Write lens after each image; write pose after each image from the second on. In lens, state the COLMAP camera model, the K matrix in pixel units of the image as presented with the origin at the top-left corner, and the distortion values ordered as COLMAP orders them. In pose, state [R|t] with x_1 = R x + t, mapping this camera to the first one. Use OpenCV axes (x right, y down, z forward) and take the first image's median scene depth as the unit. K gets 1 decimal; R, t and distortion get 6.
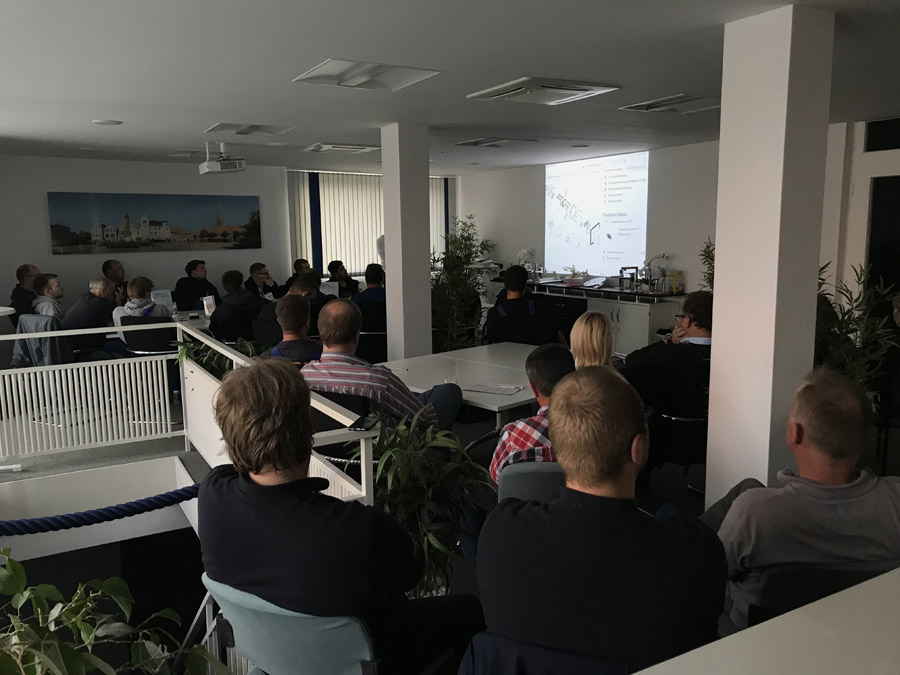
lens RADIAL K [[730.9, 0, 448.6], [0, 730.9, 342.2], [0, 0, 1]] dist [0.010835, -0.020664]
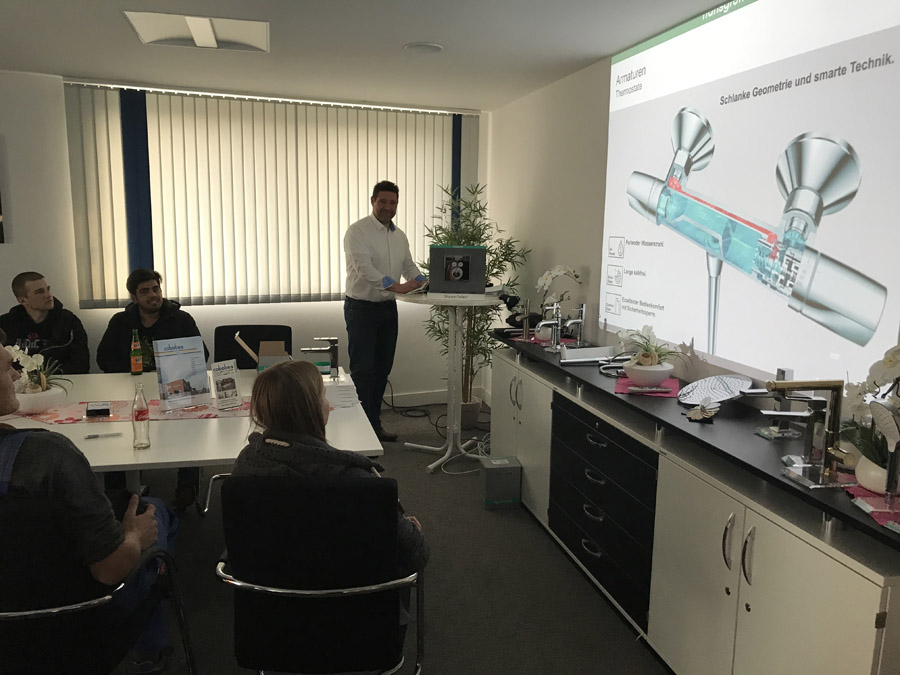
lens RADIAL K [[730.9, 0, 459.9], [0, 730.9, 336.6], [0, 0, 1]] dist [0.010835, -0.020664]
pose [[0.966604, 0.068027, -0.247080, 0.178358], [-0.065681, 0.997683, 0.017735, -0.105382], [0.247714, -0.000914, 0.968833, 0.669704]]
